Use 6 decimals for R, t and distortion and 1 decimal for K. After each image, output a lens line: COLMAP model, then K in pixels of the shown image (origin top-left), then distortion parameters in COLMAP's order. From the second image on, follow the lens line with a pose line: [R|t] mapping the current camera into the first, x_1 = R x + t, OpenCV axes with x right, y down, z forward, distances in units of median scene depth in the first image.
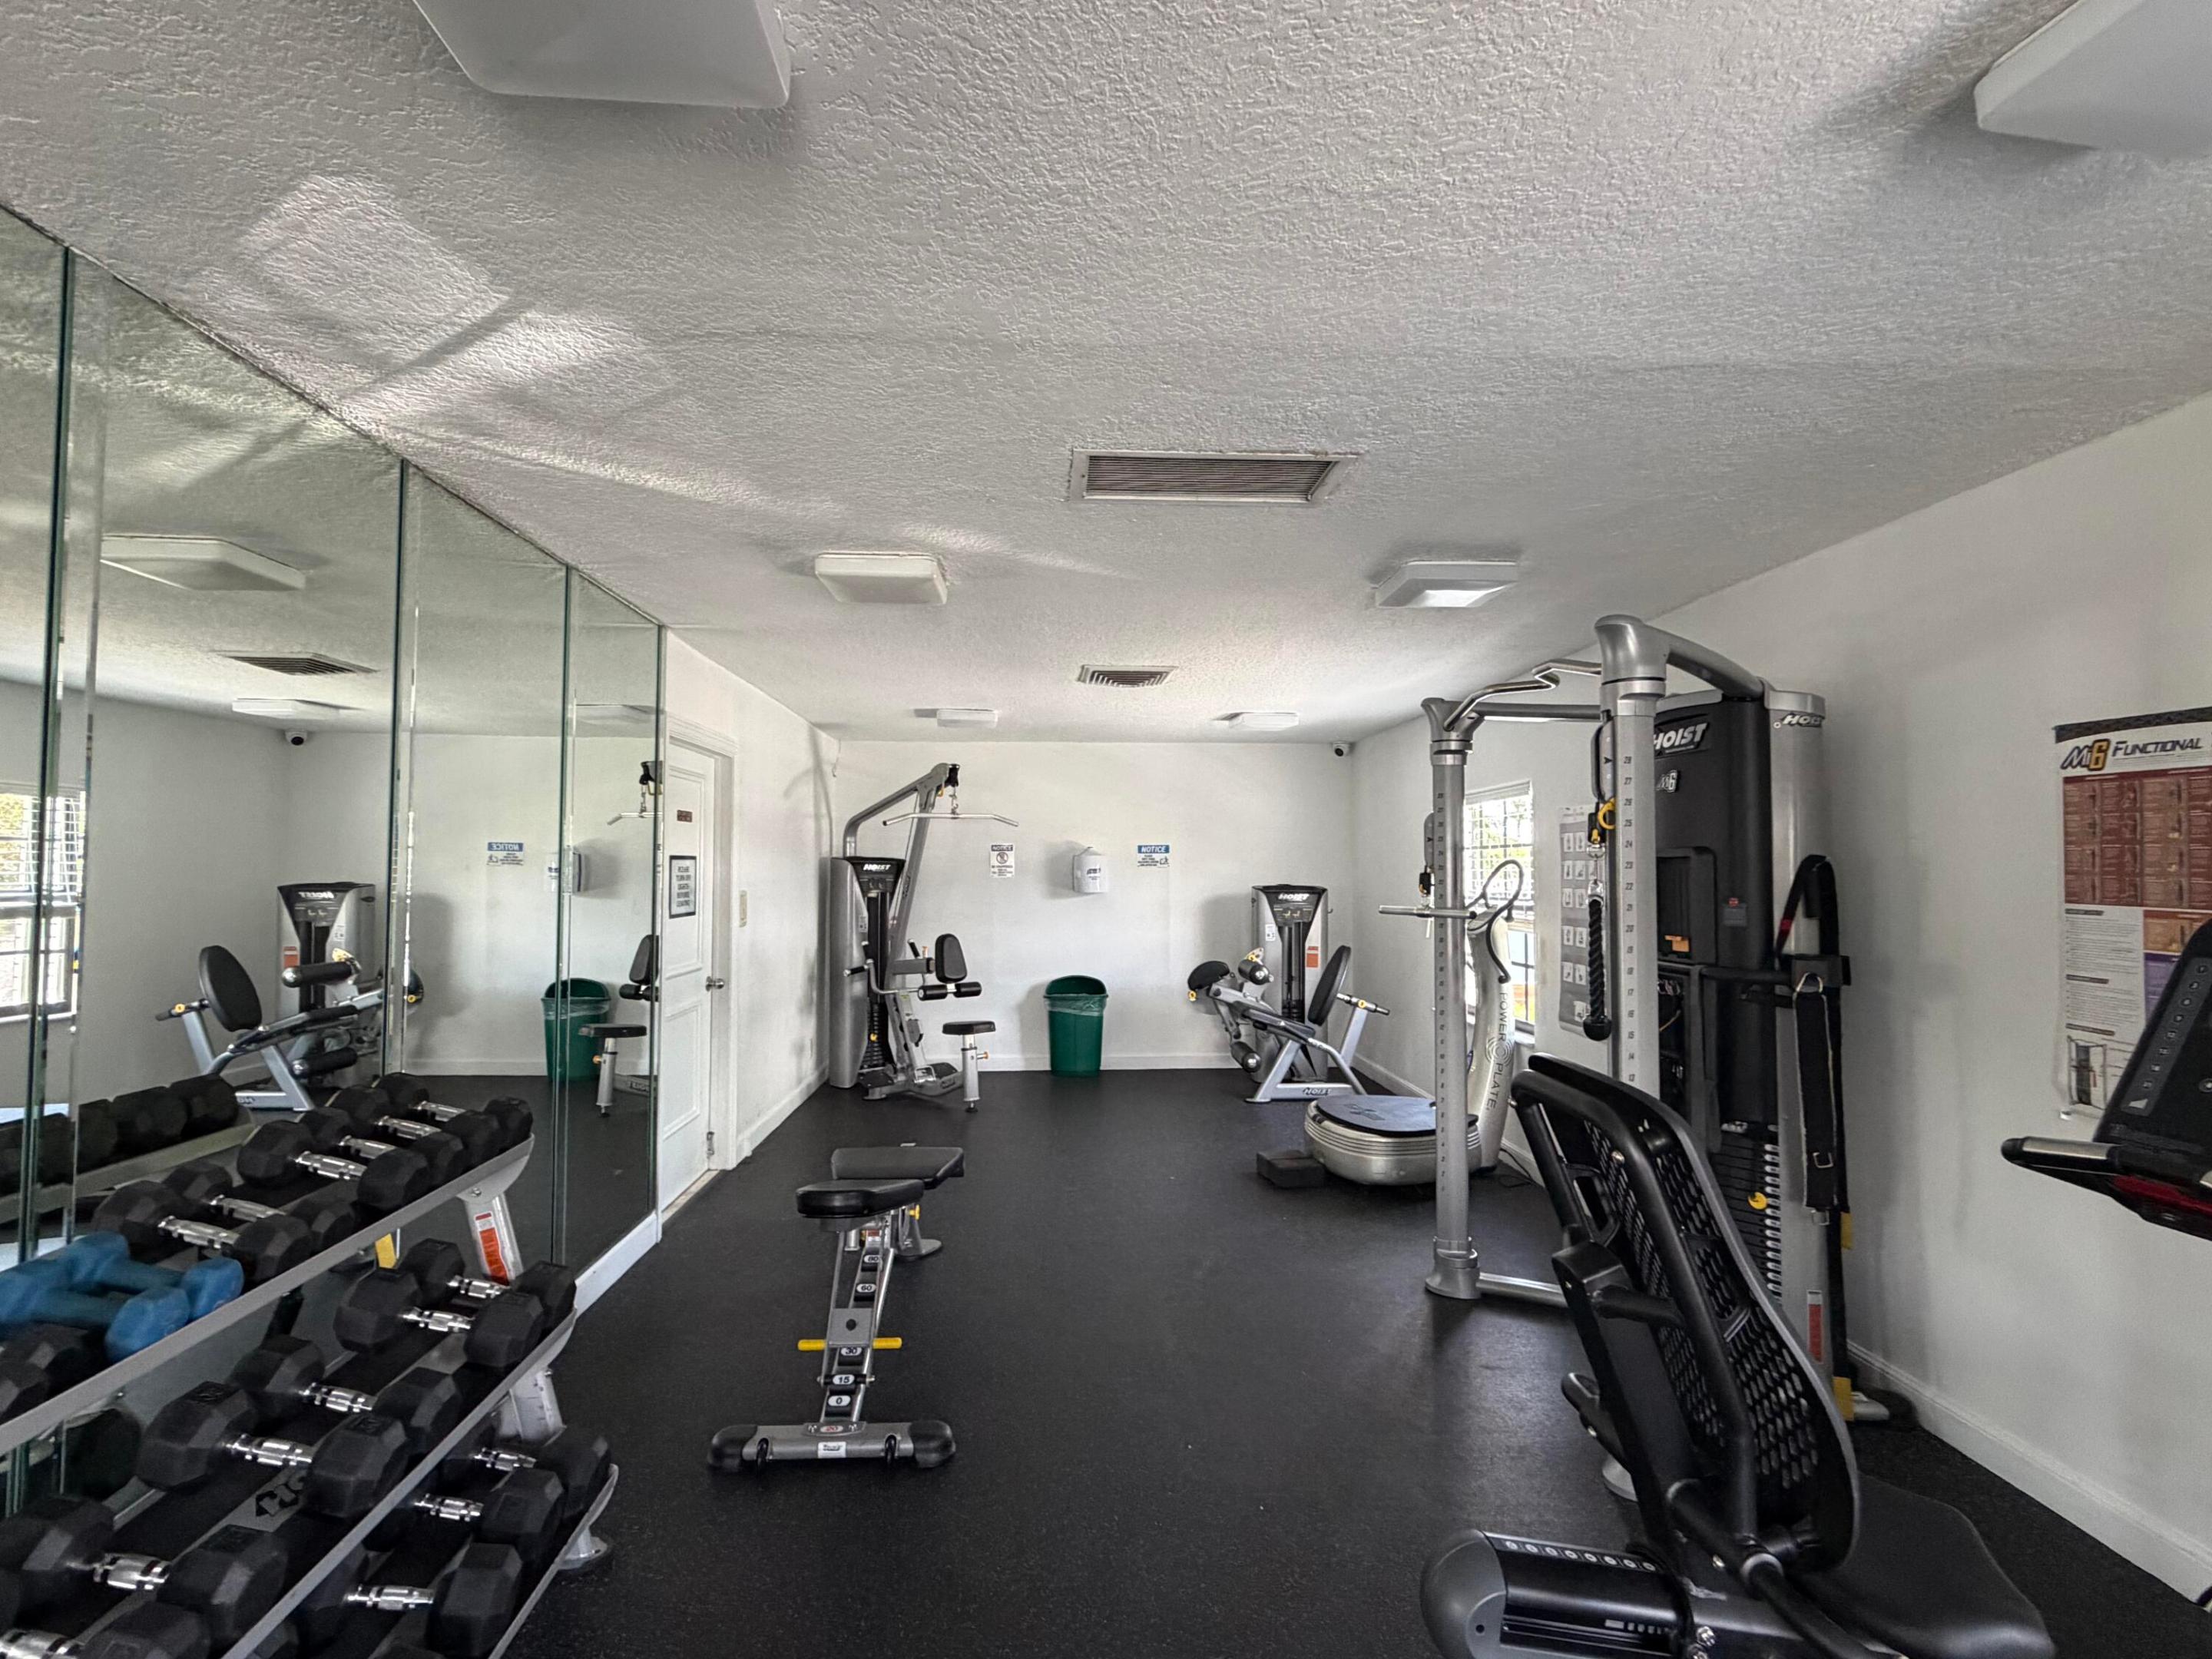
lens RADIAL K [[1078.3, 0, 1106.0], [0, 1078.3, 829.5], [0, 0, 1]] dist [-0.001689, -0.000097]
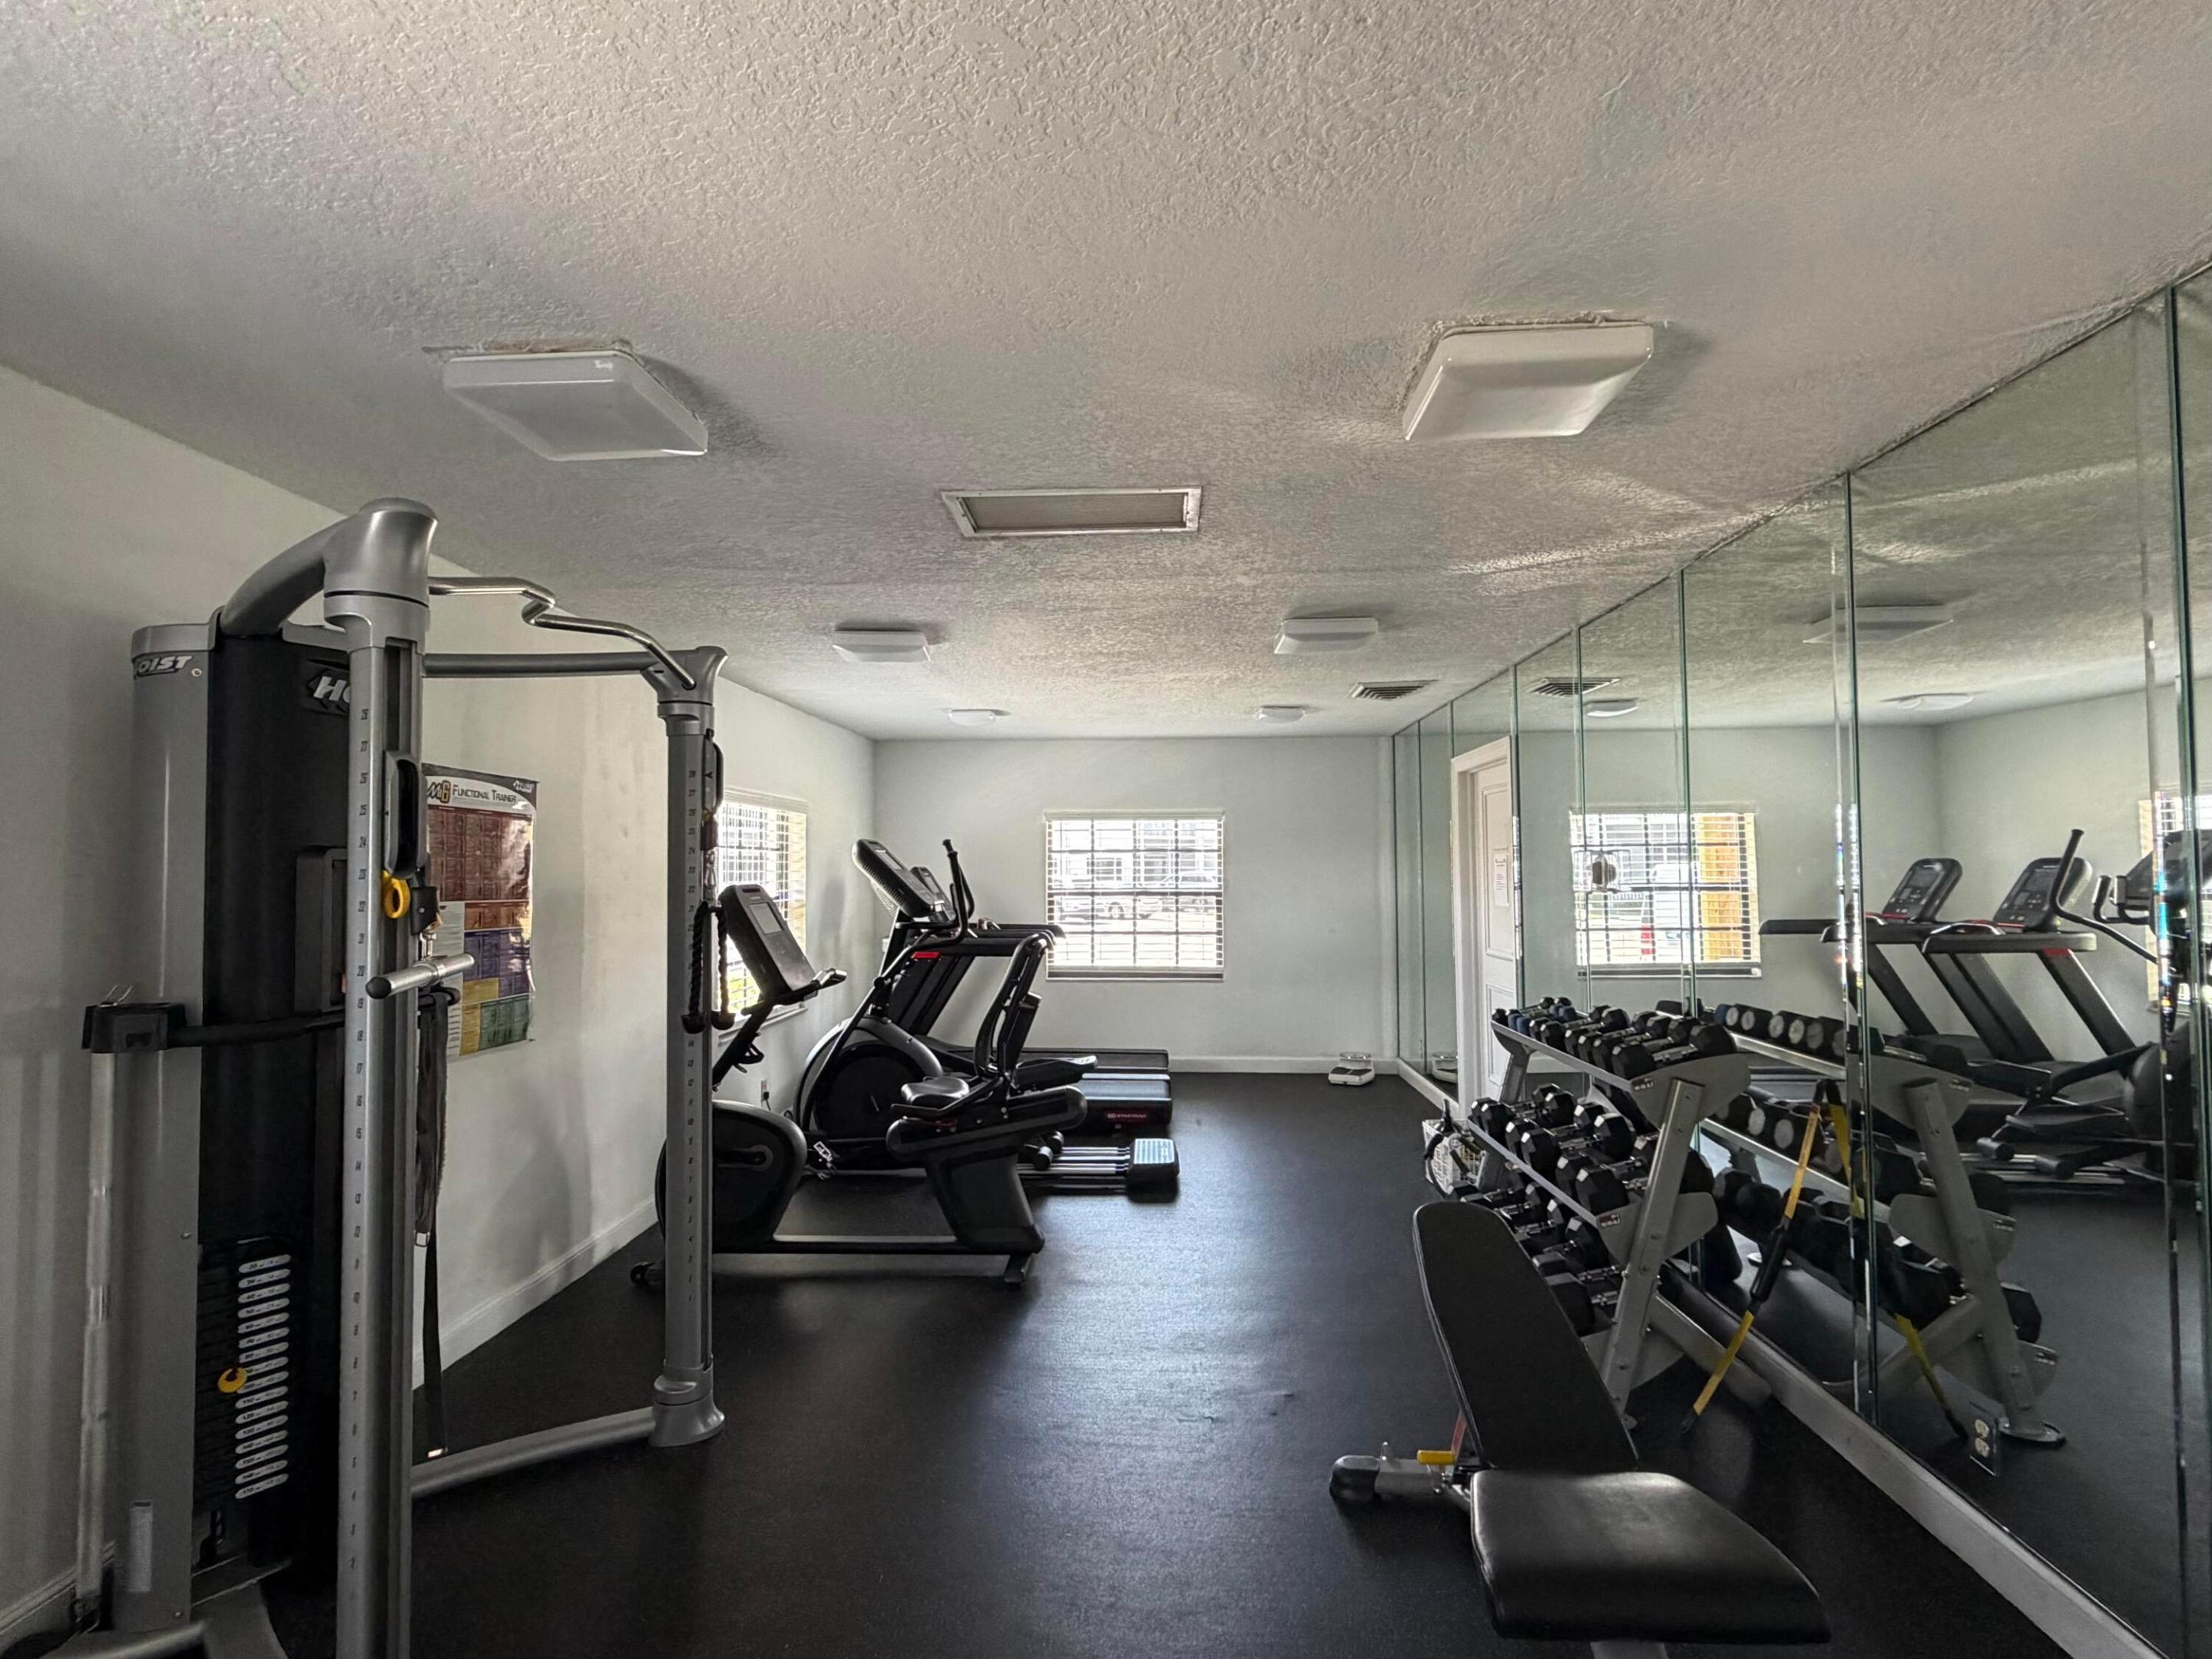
lens RADIAL K [[1078.3, 0, 1106.0], [0, 1078.3, 829.5], [0, 0, 1]] dist [-0.001689, -0.000097]
pose [[-0.992443, 0.007447, 0.122480, -0.079365], [-0.001575, 0.997302, -0.073394, 0.079870], [-0.122696, -0.073032, -0.989753, 2.307012]]
